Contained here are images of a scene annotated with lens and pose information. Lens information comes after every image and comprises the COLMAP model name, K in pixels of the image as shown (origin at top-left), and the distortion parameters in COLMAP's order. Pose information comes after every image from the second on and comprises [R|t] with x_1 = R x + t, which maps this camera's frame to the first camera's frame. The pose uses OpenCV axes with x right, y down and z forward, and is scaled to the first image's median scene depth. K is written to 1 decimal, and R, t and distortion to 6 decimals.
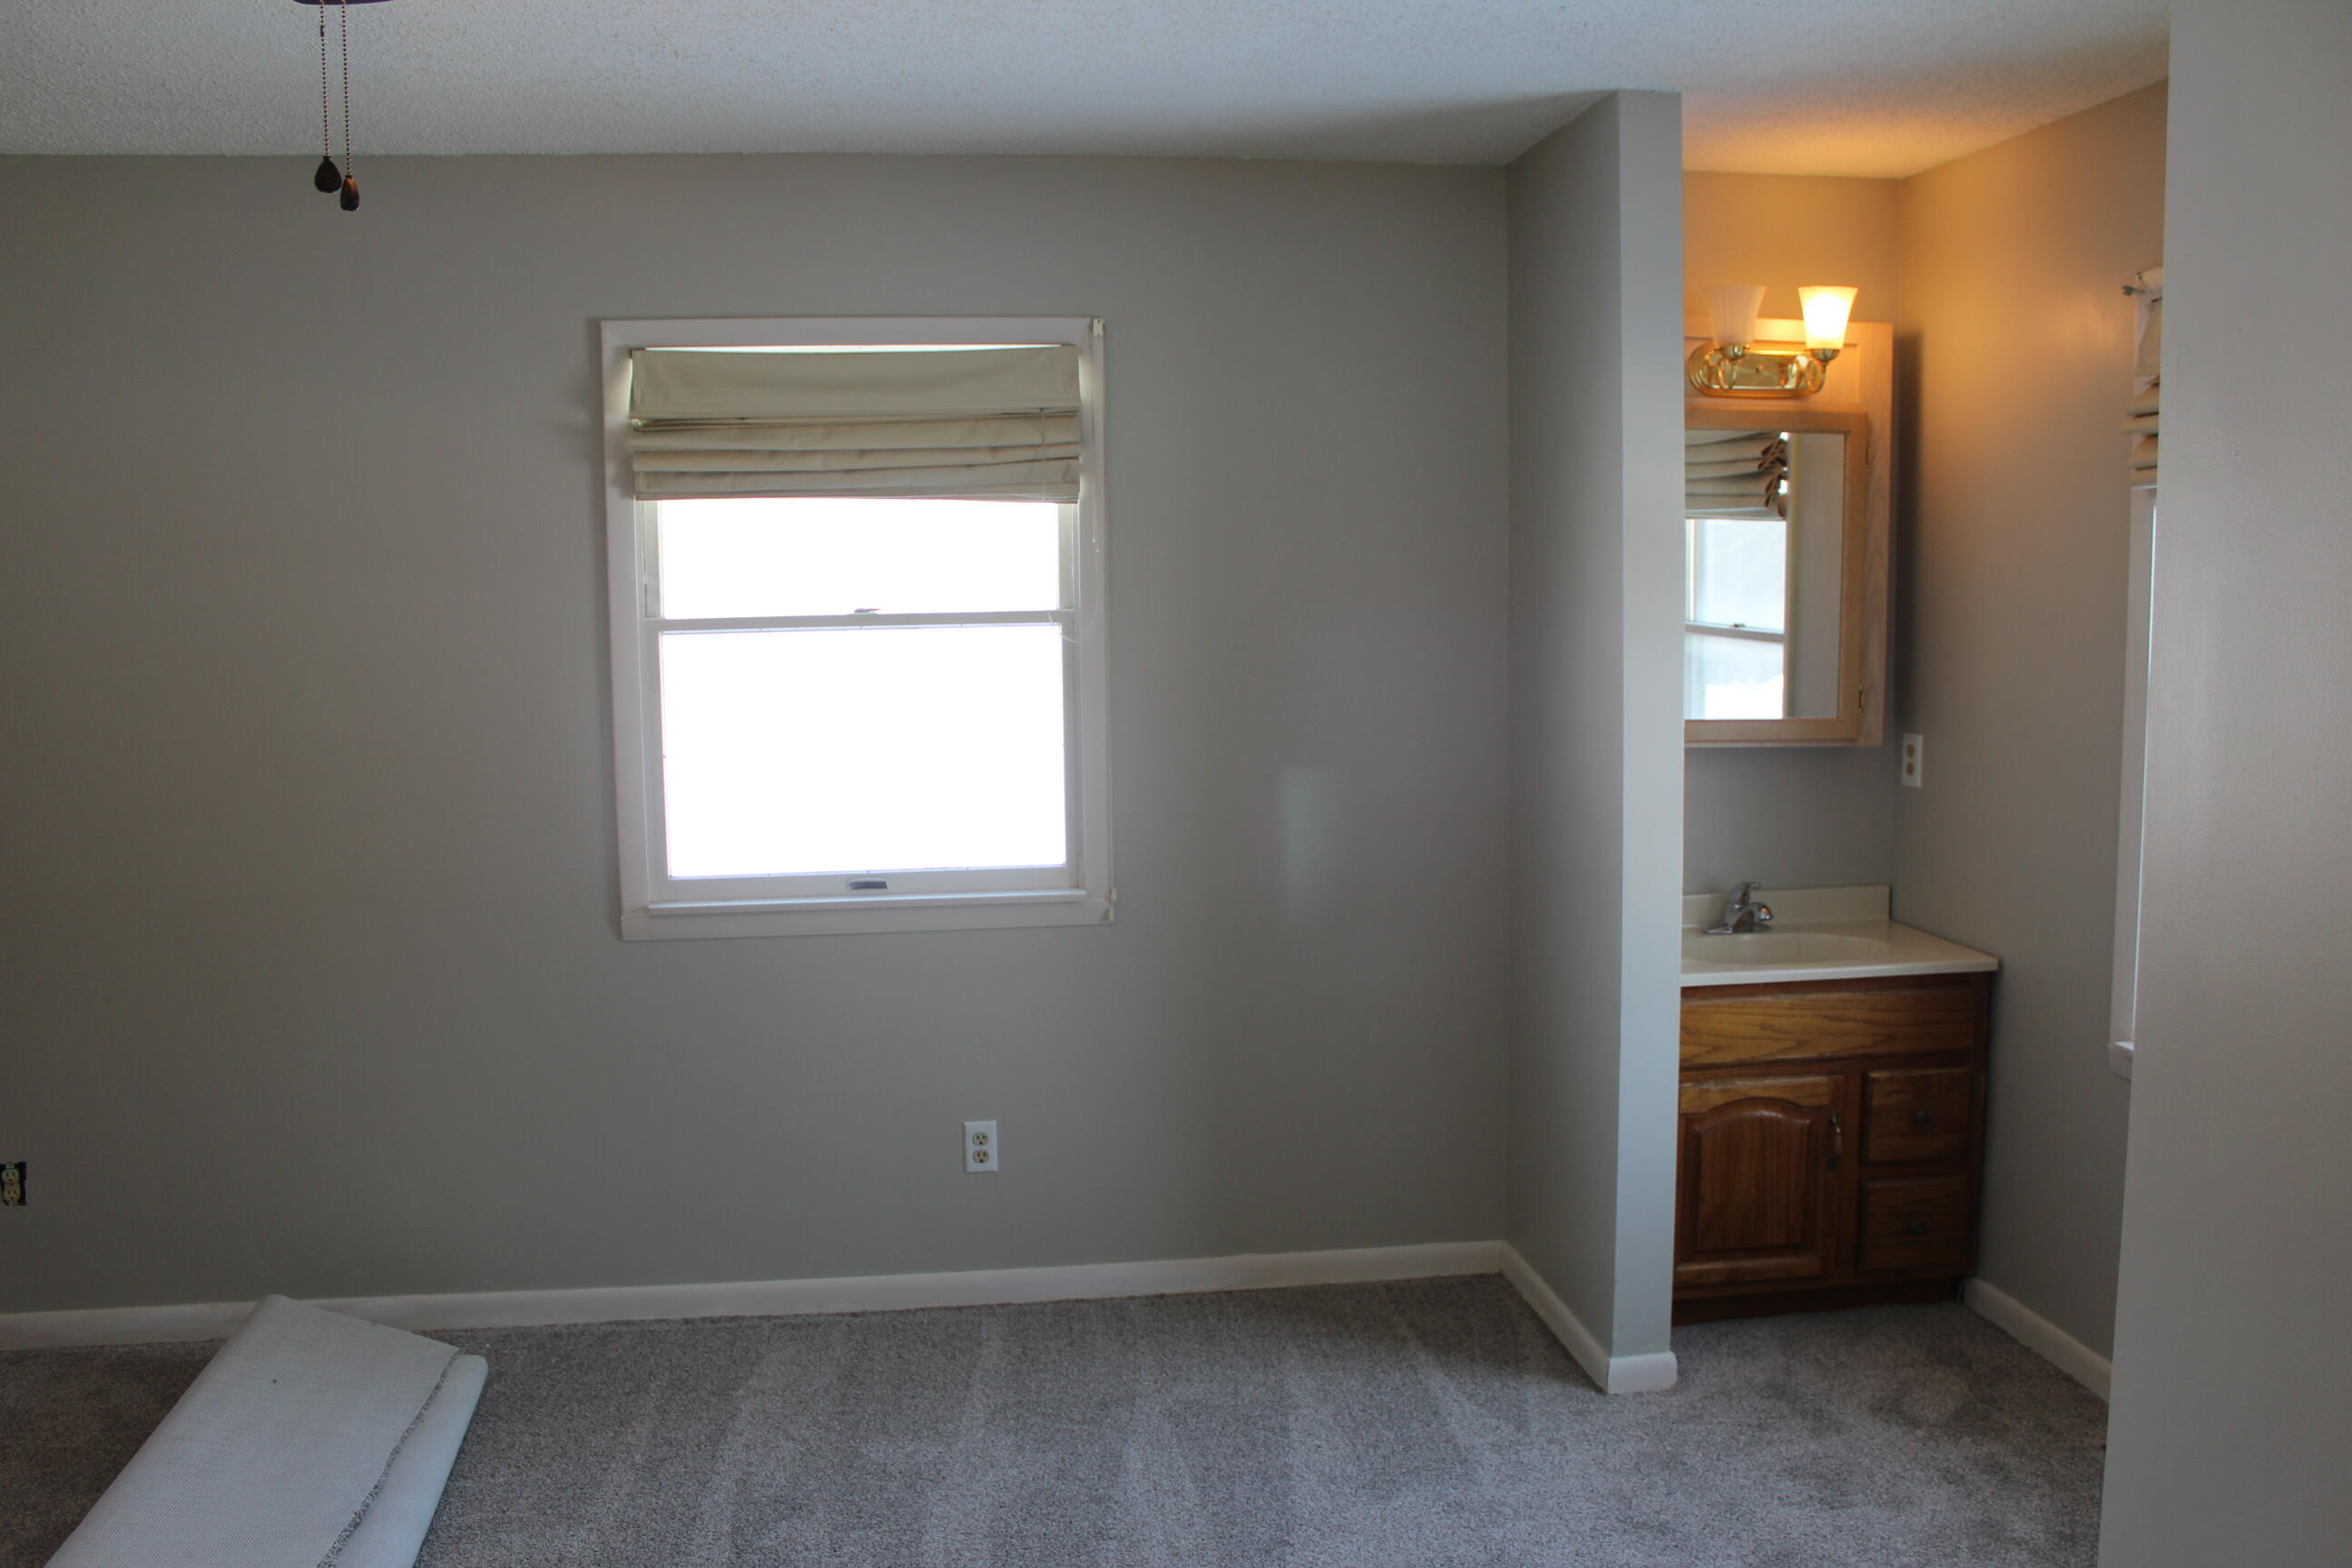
lens RADIAL K [[1945.7, 0, 1176.0], [0, 1945.7, 784.0], [0, 0, 1]] dist [-0.164523, 0.136534]
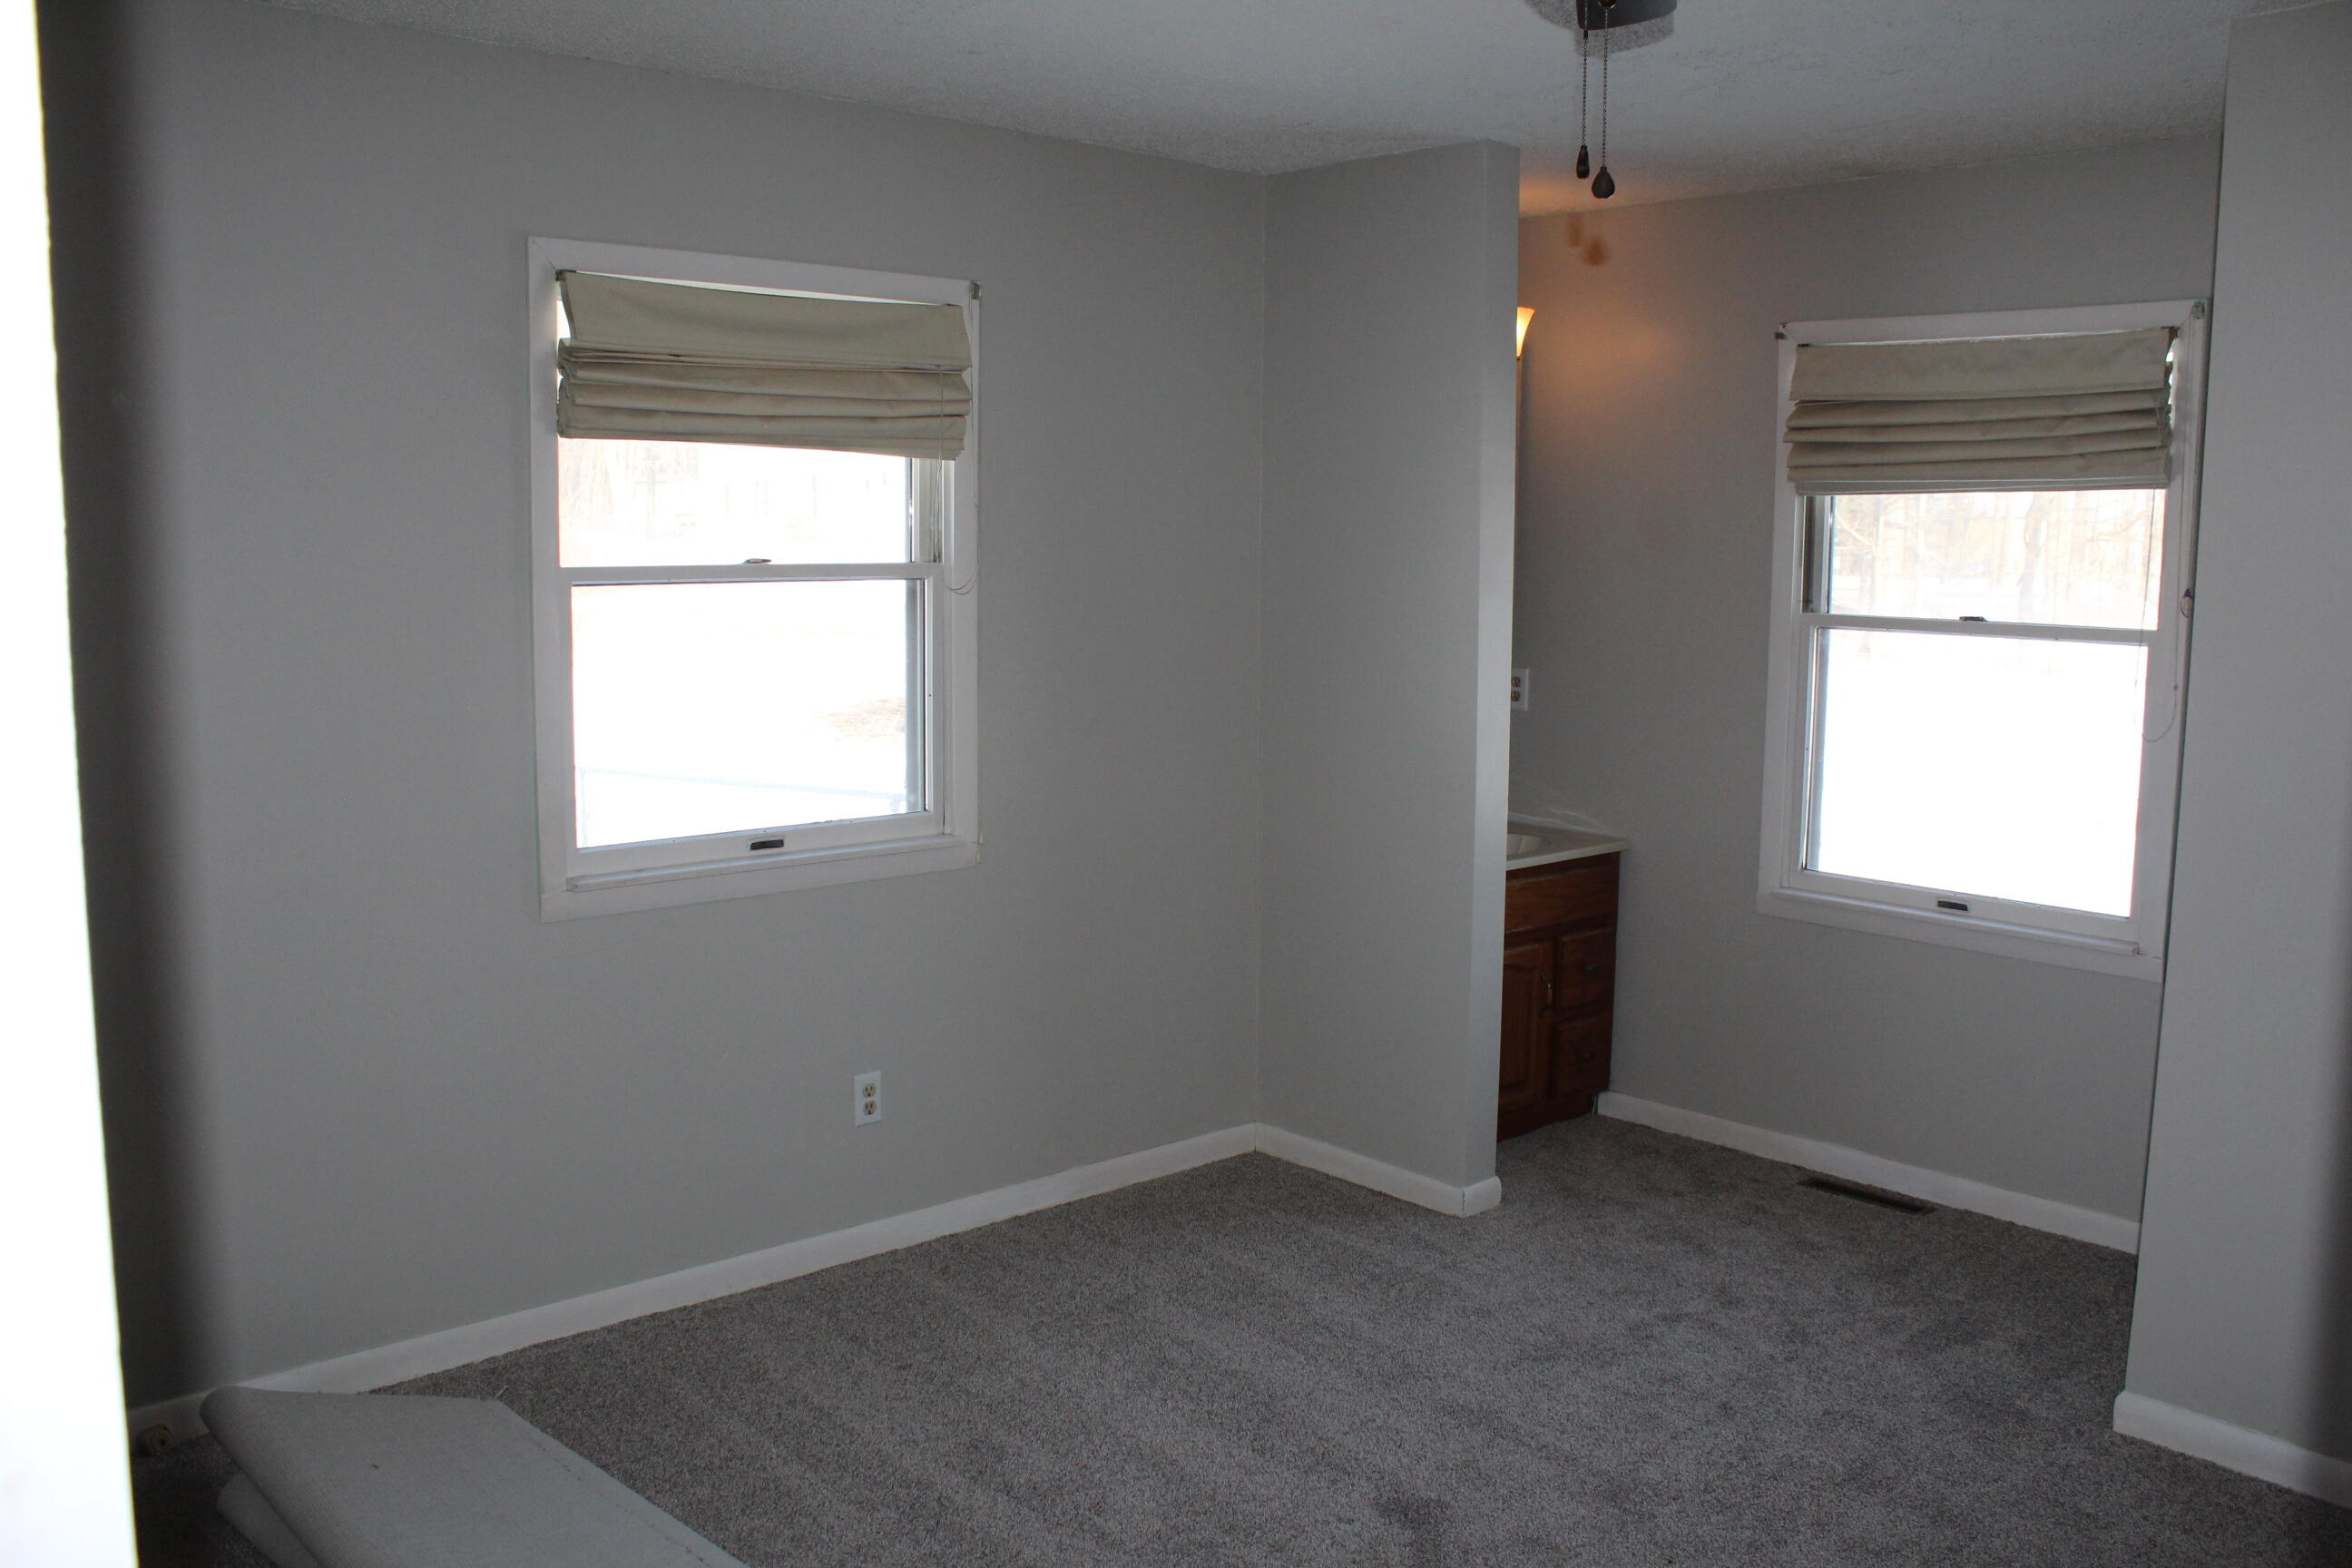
lens RADIAL K [[1945.7, 0, 1176.0], [0, 1945.7, 784.0], [0, 0, 1]] dist [-0.164523, 0.136534]
pose [[0.826452, -0.051298, 0.560665, -0.547103], [0.041924, 0.998683, 0.029576, 0.001819], [-0.561444, -0.000938, 0.827514, 0.084909]]
